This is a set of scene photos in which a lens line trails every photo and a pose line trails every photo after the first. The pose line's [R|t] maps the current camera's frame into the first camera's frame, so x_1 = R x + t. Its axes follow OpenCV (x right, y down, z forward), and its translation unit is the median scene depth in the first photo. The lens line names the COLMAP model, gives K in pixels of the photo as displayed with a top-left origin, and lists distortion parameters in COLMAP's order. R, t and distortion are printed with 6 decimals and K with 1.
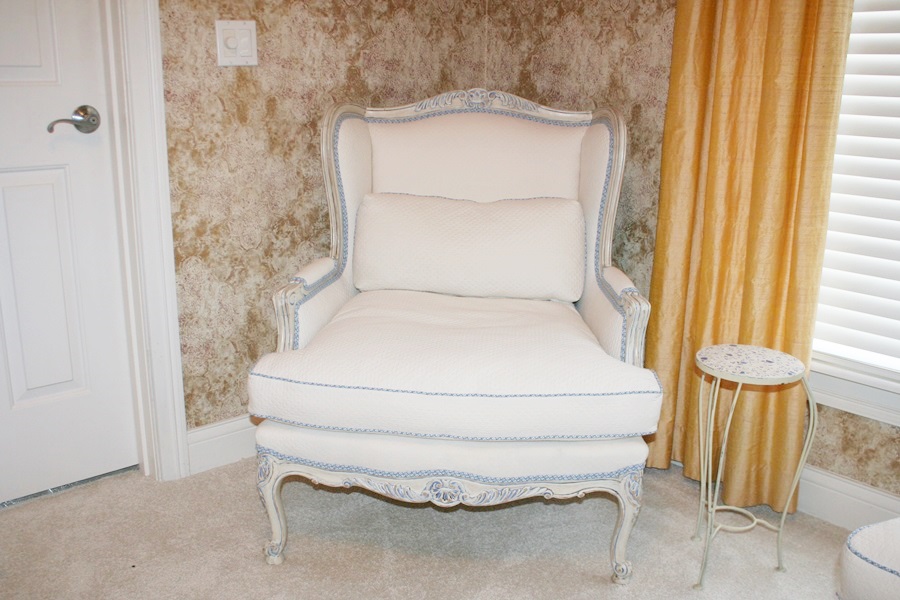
lens RADIAL K [[885.0, 0, 454.5], [0, 885.0, 311.9], [0, 0, 1]] dist [-0.119319, 0.127271]
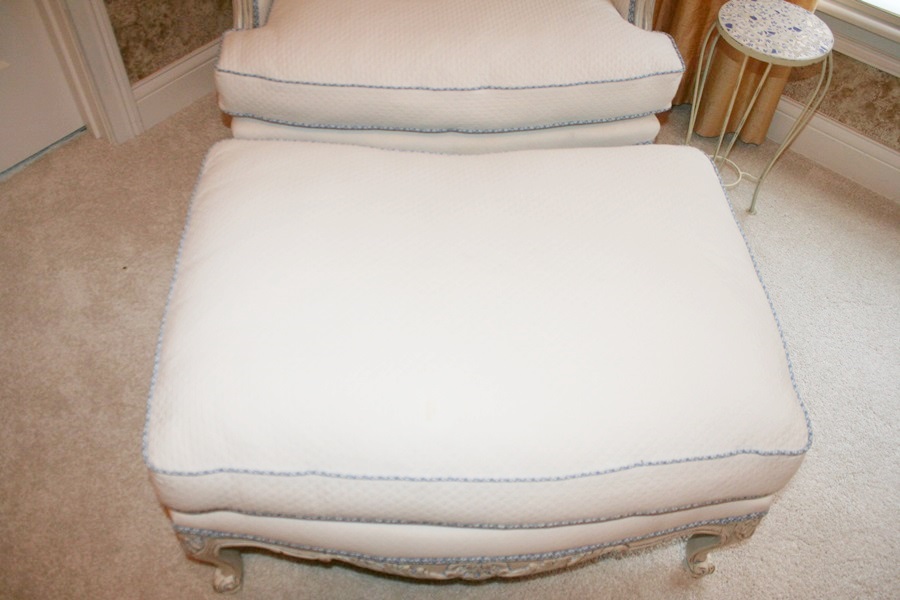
lens RADIAL K [[772.1, 0, 450.0], [0, 772.1, 300.0], [0, 0, 1]] dist [-0.141612, 0.129510]
pose [[0.988465, -0.094664, 0.118223, -0.094027], [0.007485, 0.810172, 0.586144, -0.137580], [-0.151268, -0.578498, 0.801535, 0.205023]]
